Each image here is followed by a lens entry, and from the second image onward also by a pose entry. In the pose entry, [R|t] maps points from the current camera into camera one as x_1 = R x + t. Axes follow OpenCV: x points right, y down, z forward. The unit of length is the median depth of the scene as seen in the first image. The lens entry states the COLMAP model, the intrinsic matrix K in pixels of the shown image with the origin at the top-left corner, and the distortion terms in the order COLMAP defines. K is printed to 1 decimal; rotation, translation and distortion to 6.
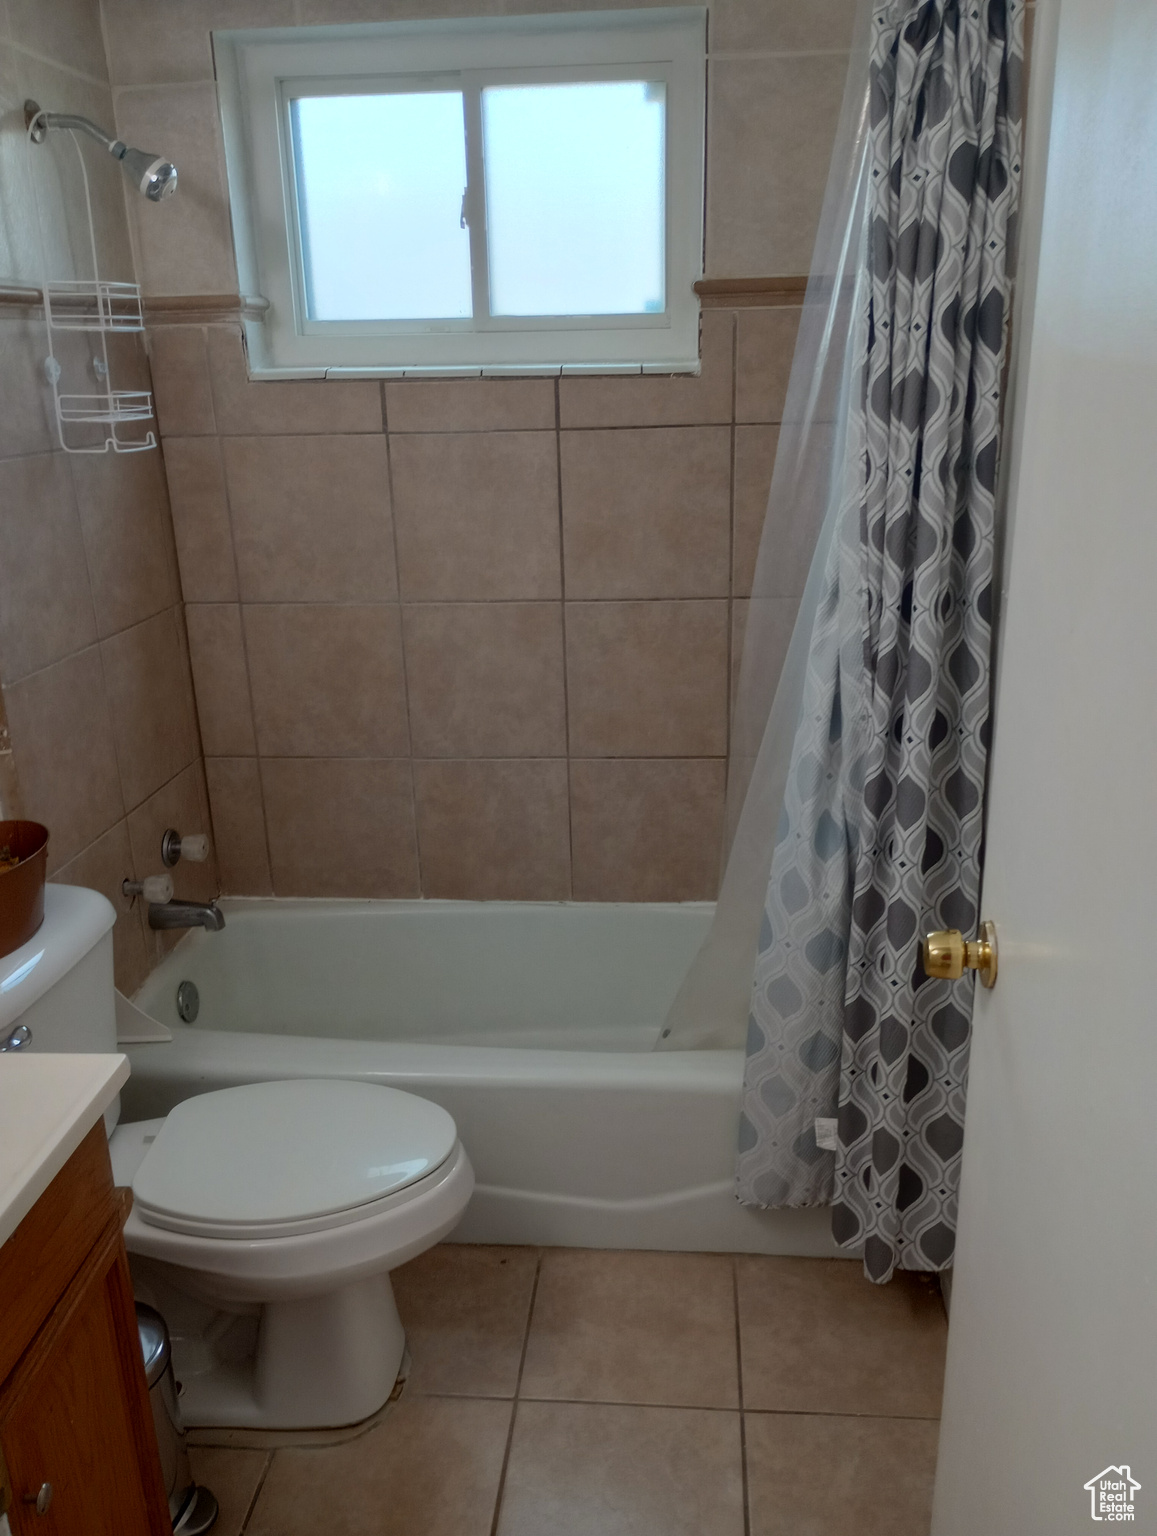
lens RADIAL K [[1269.1, 0, 584.3], [0, 1269.1, 740.3], [0, 0, 1]] dist [0.077195, -0.091781]
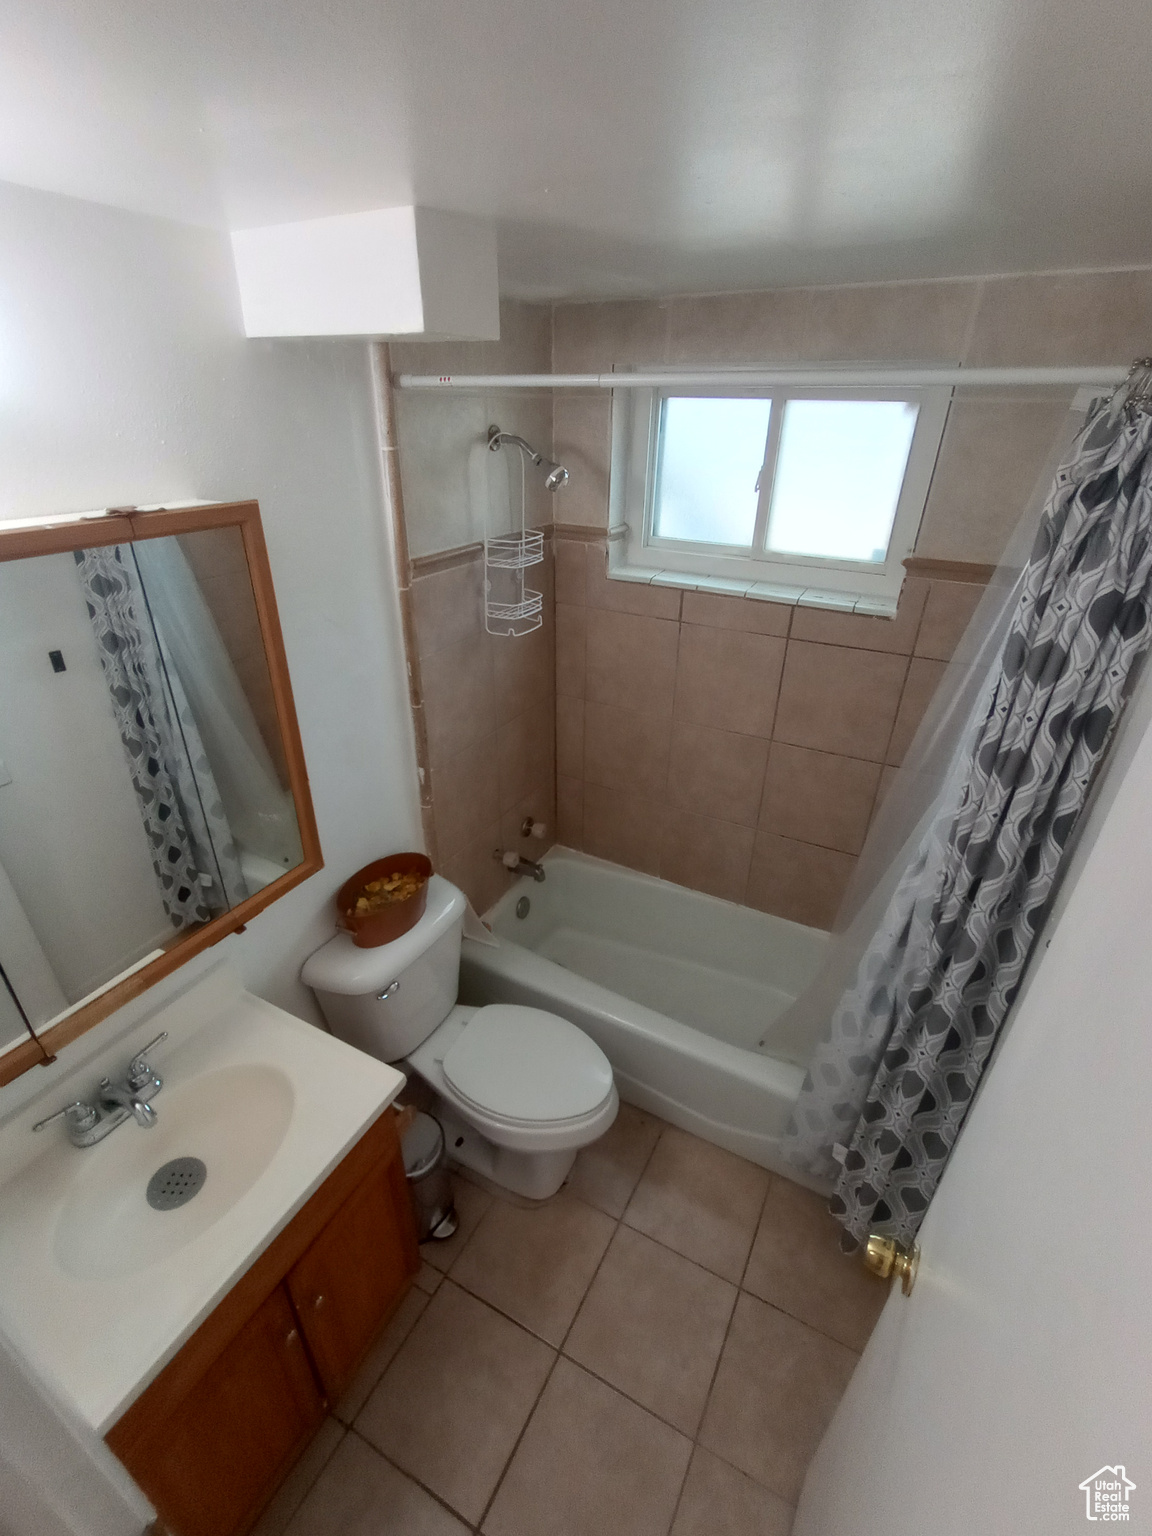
lens RADIAL K [[693.7, 0, 576.0], [0, 693.7, 768.0], [0, 0, 1]] dist [0.001053, 0.000489]
pose [[0.918714, 0.219704, -0.328169, 0.076101], [-0.156994, 0.965664, 0.206990, -0.326912], [0.362378, -0.138644, 0.921662, 0.176067]]
